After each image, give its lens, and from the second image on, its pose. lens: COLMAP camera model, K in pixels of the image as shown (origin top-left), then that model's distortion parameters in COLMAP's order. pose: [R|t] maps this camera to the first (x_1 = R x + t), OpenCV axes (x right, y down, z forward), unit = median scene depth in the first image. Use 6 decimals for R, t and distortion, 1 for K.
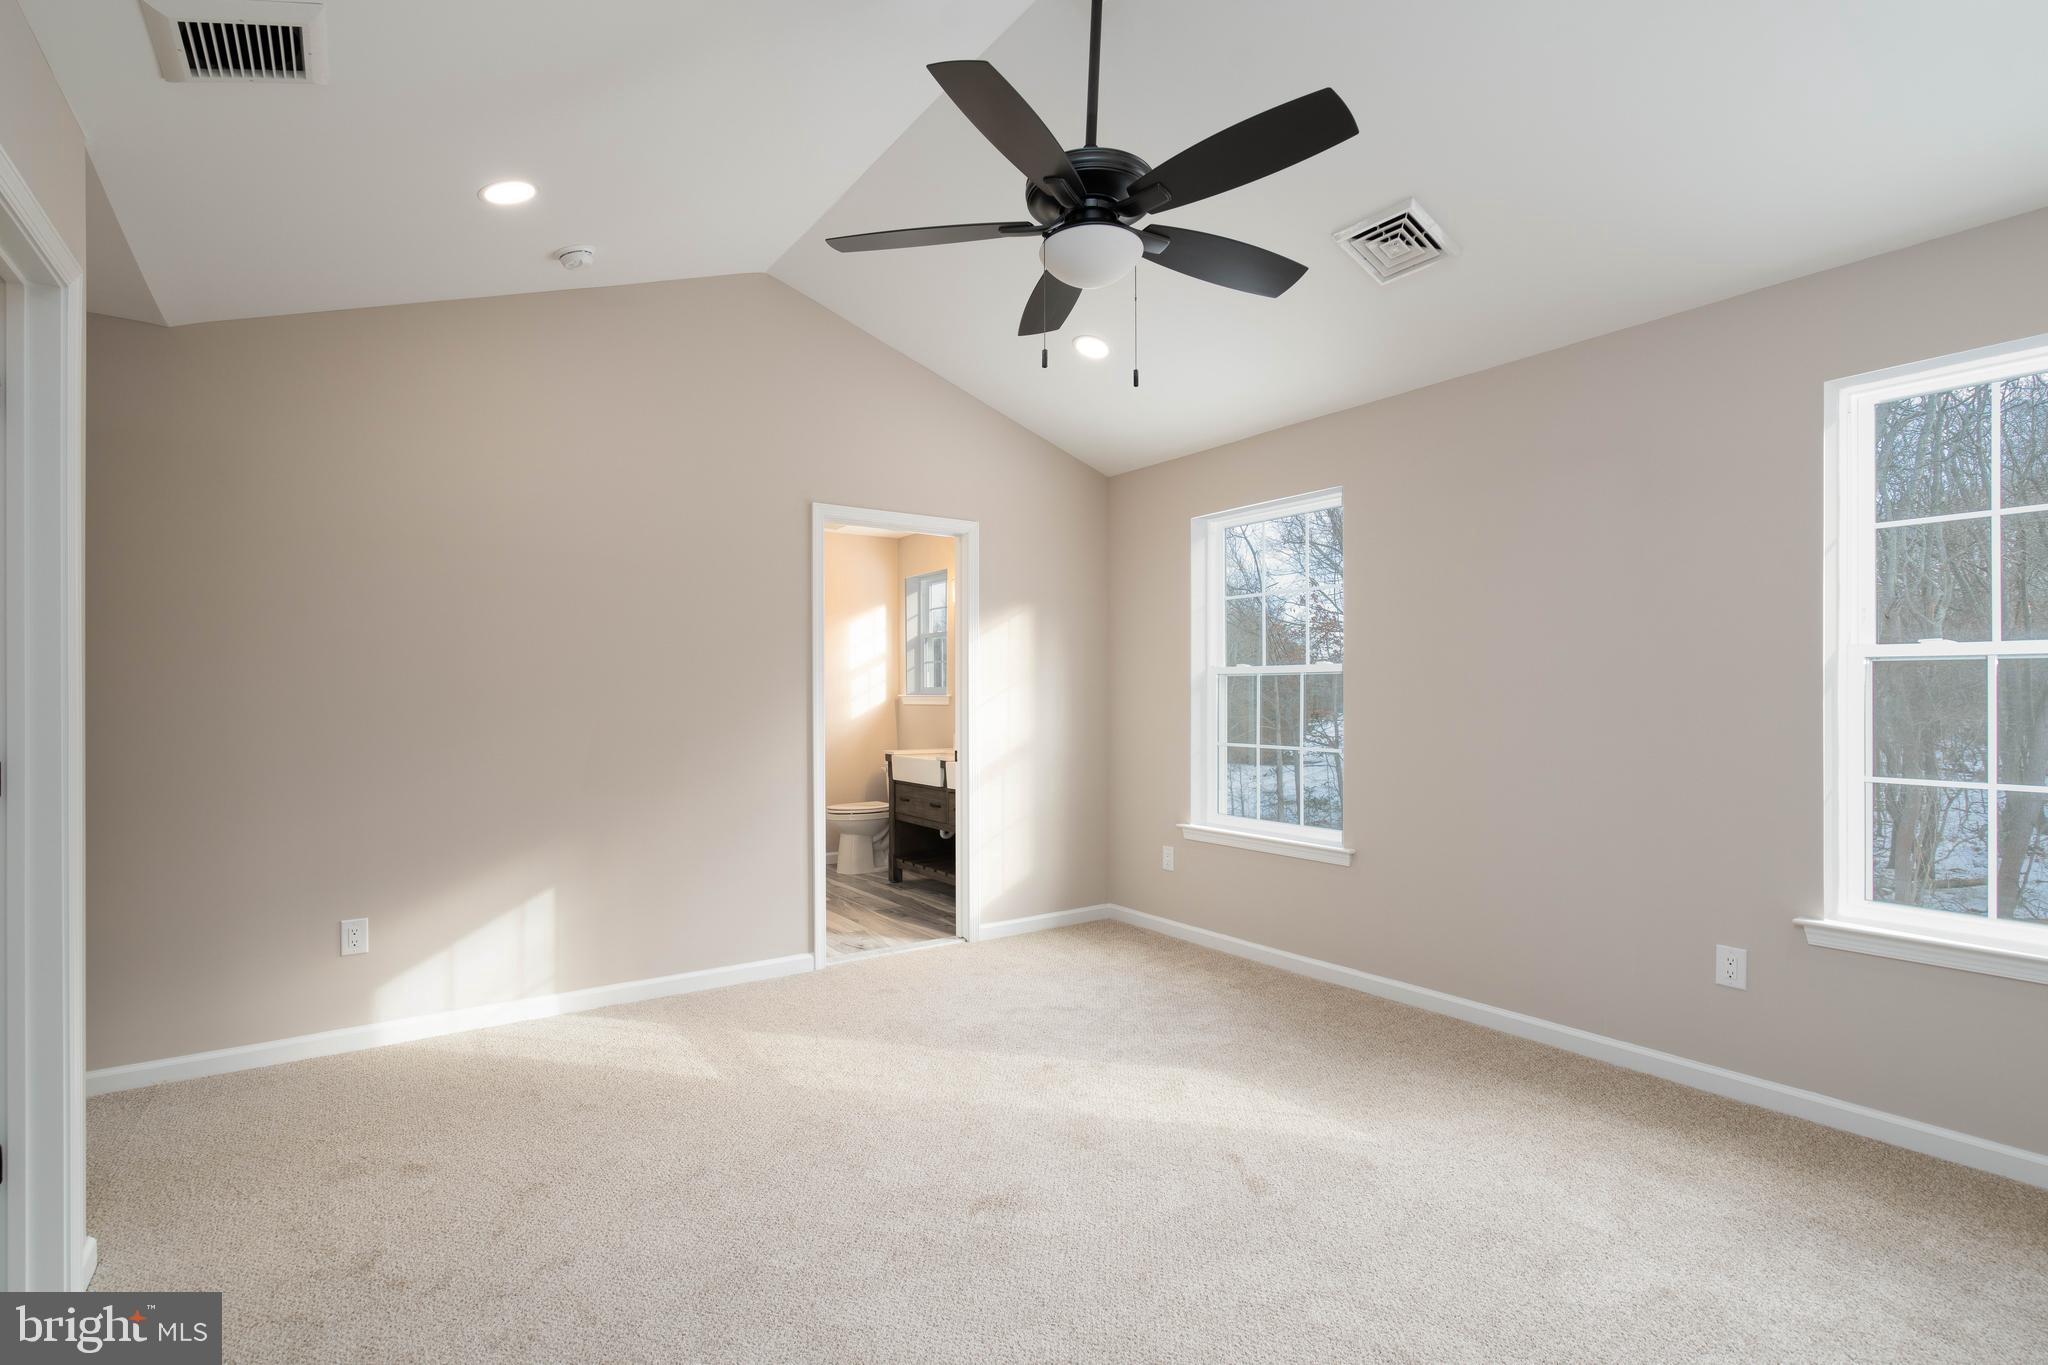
lens RADIAL K [[960.7, 0, 1013.4], [0, 960.7, 698.8], [0, 0, 1]] dist [-0.000021, 0.000067]
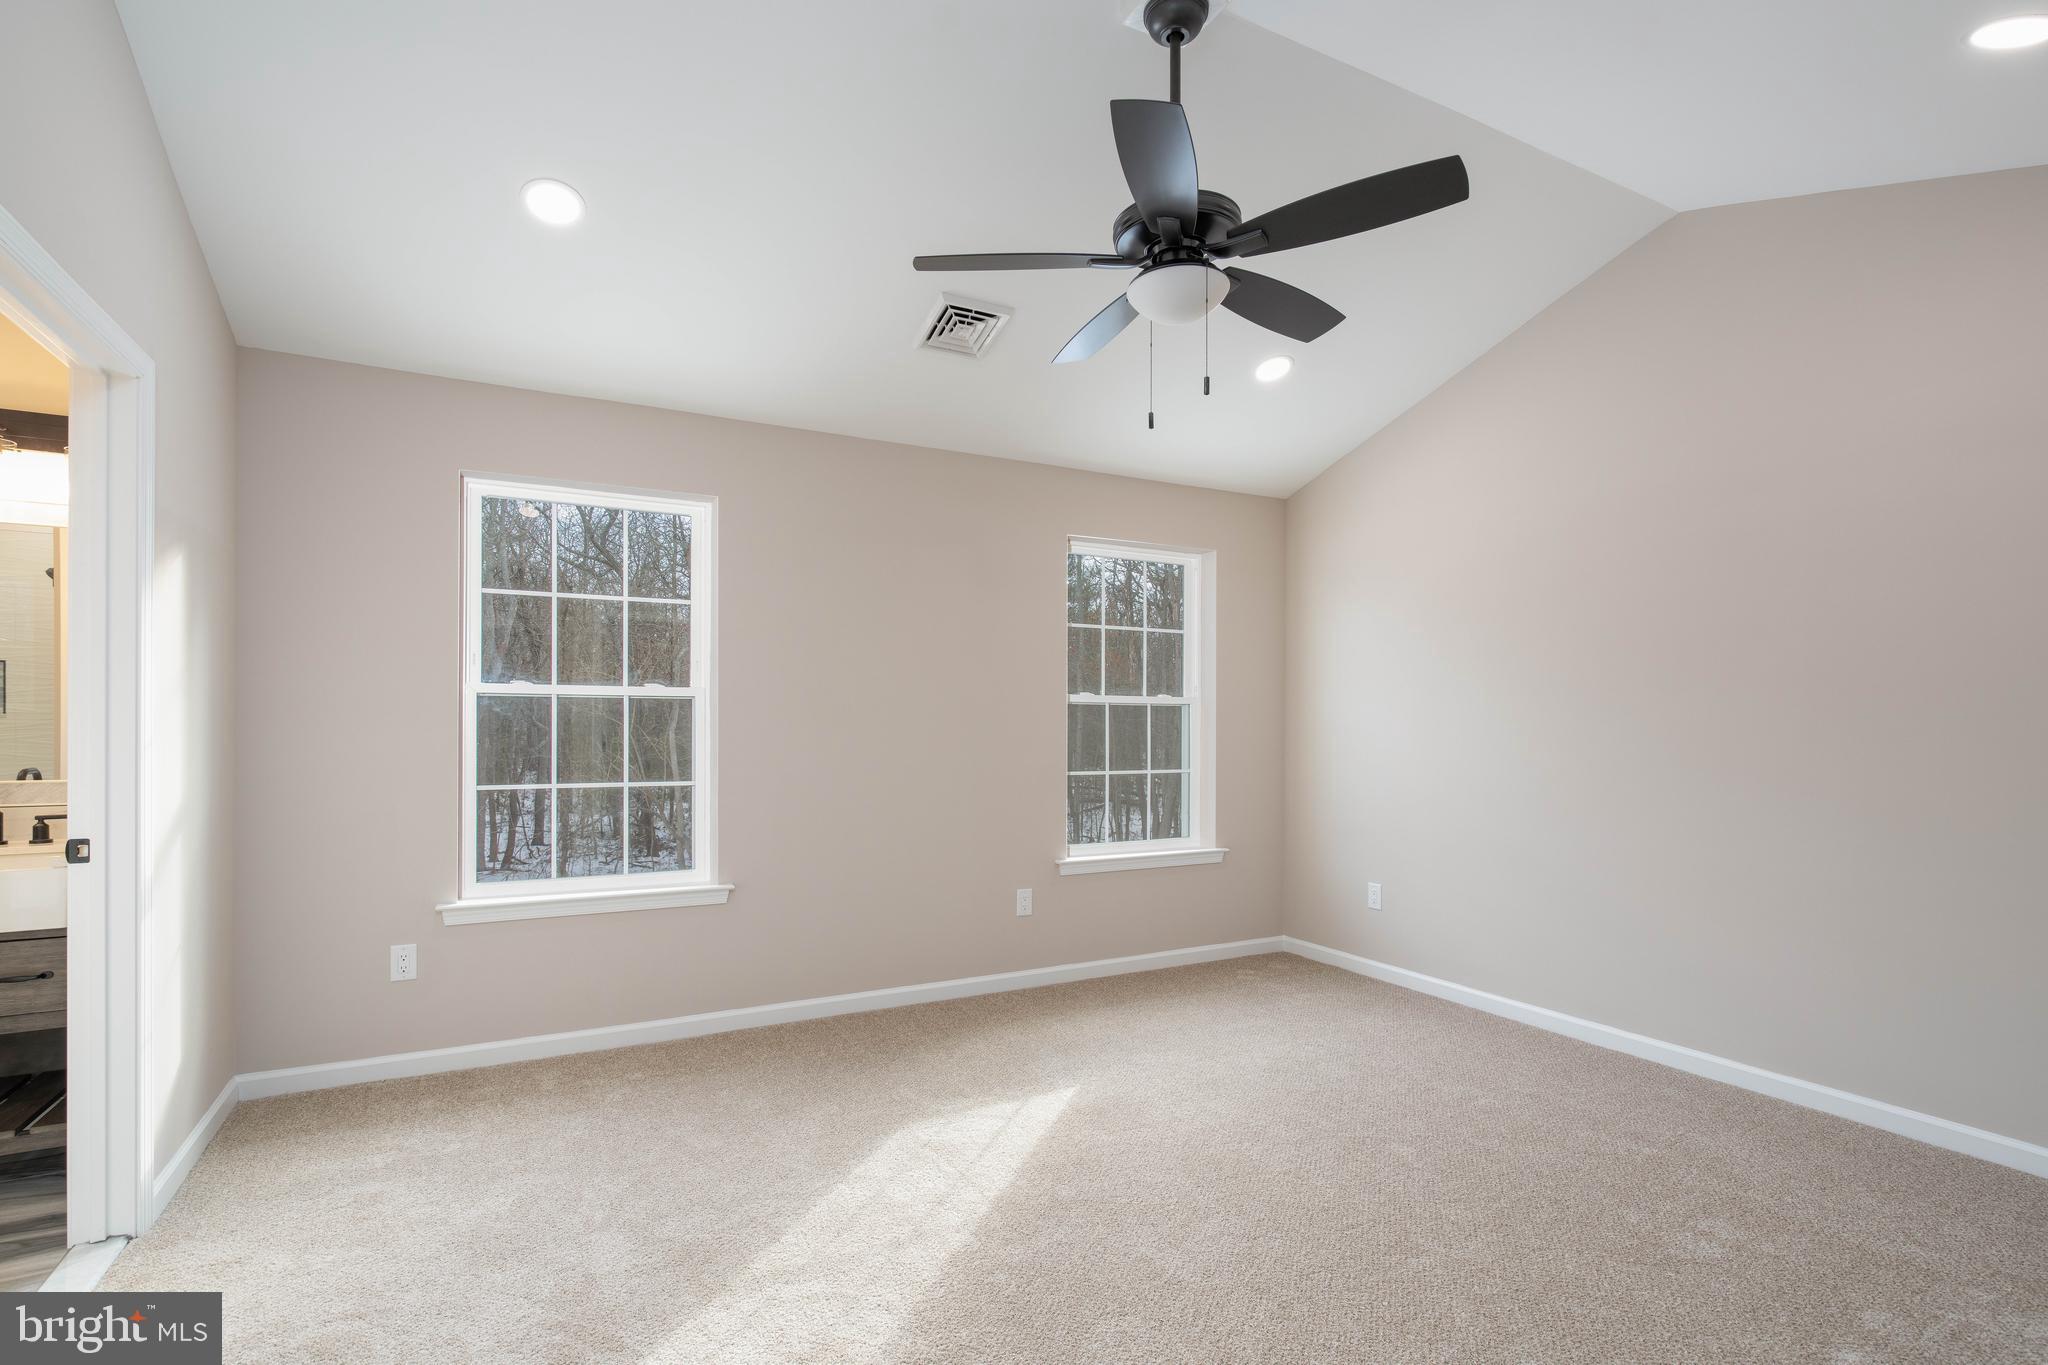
lens RADIAL K [[833.7, 0, 1023.4], [0, 833.7, 716.6], [0, 0, 1]] dist [-0.019778, -0.000041]
pose [[0.171753, 0.008694, 0.985102, -0.389451], [0.001130, 0.999959, -0.009022, -0.001701], [-0.985139, 0.002662, 0.171736, 0.544813]]
